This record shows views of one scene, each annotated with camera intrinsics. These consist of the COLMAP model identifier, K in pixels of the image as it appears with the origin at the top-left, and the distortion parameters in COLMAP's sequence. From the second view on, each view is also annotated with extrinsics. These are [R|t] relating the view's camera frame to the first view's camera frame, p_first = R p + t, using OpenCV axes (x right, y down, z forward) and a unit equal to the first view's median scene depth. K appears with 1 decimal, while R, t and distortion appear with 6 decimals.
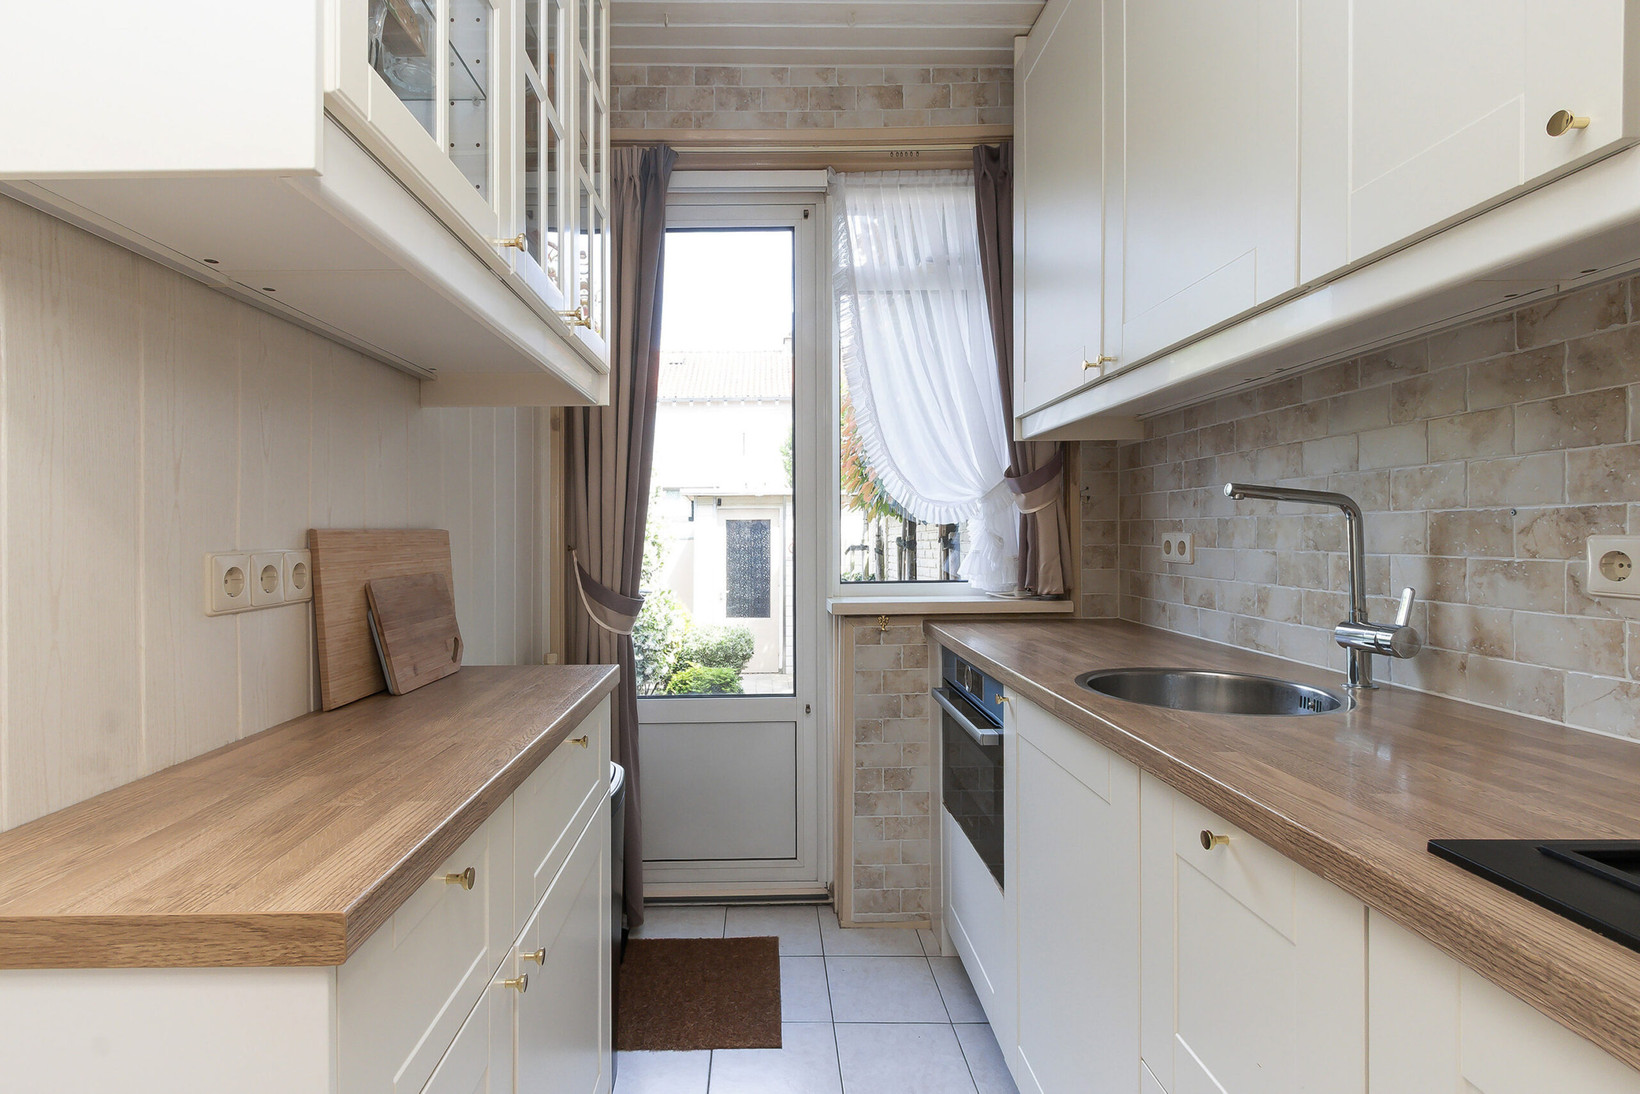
lens RADIAL K [[742.1, 0, 820.0], [0, 742.1, 547.0], [0, 0, 1]] dist [0.015523, -0.000085]
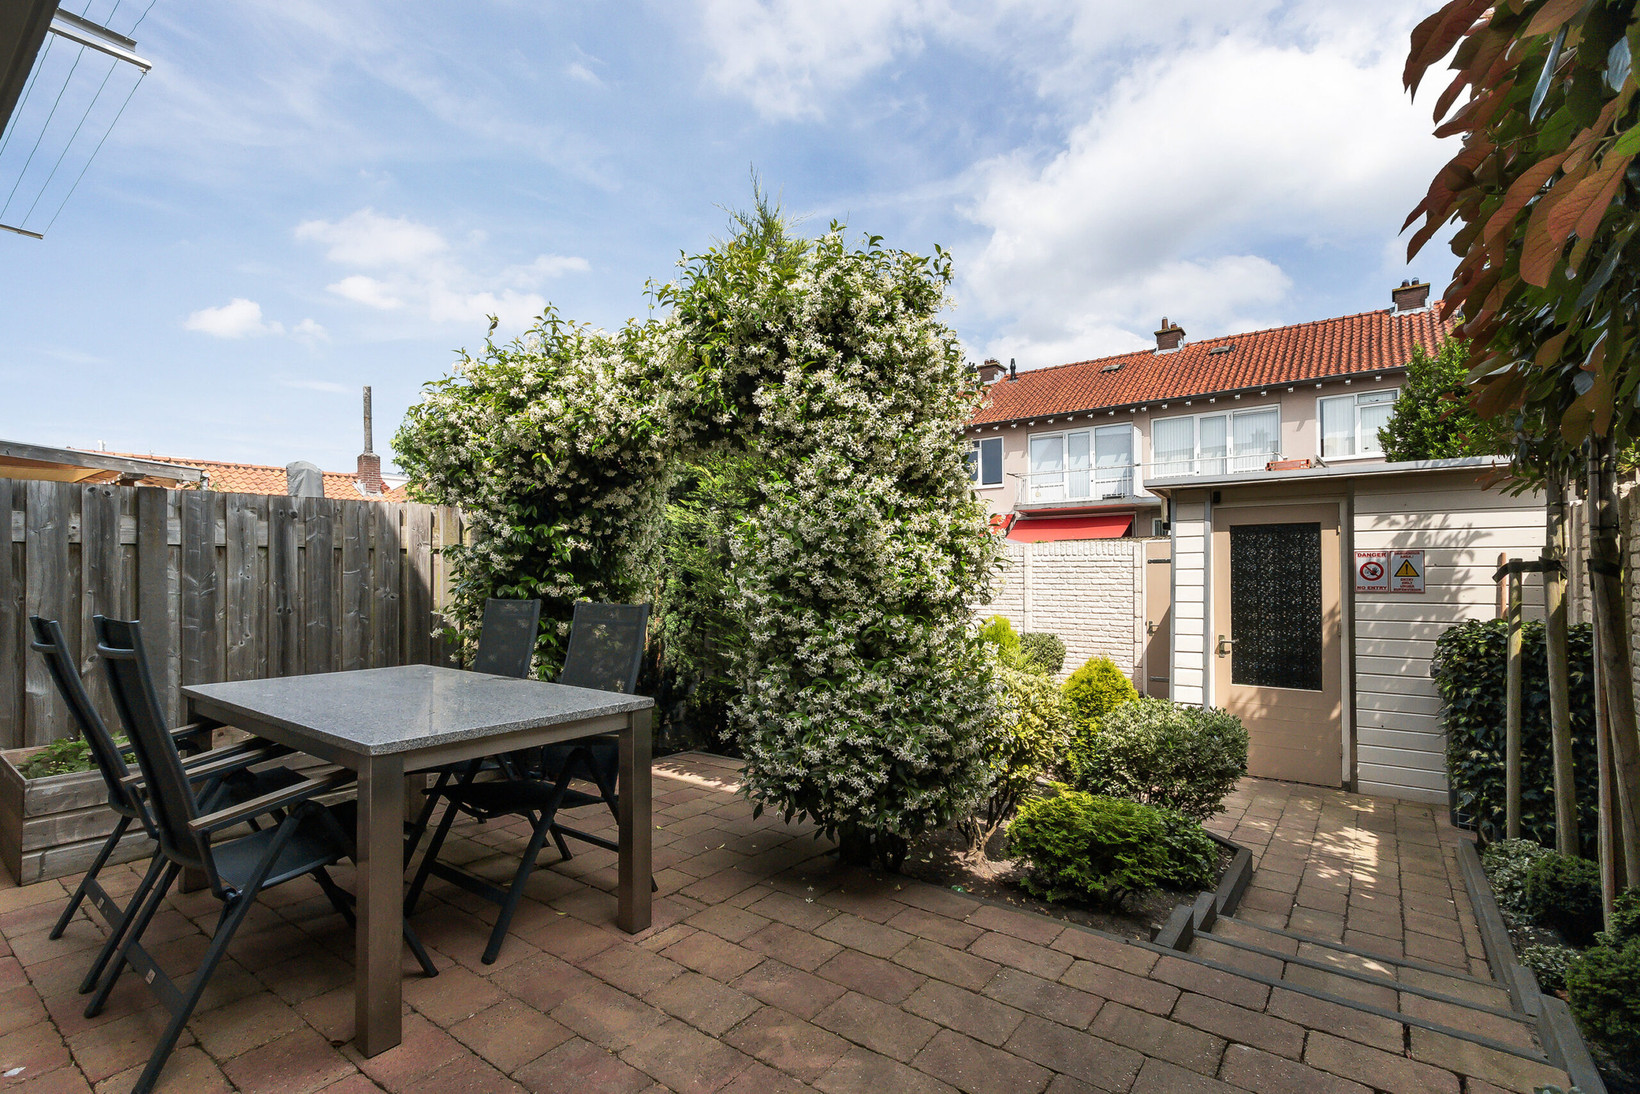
lens RADIAL K [[742.1, 0, 820.0], [0, 742.1, 547.0], [0, 0, 1]] dist [0.015523, -0.000085]
pose [[0.754485, -0.009309, -0.656252, 0.025386], [-0.020541, 0.999075, -0.037787, 0.014857], [0.655996, 0.041990, 0.753595, 0.378094]]
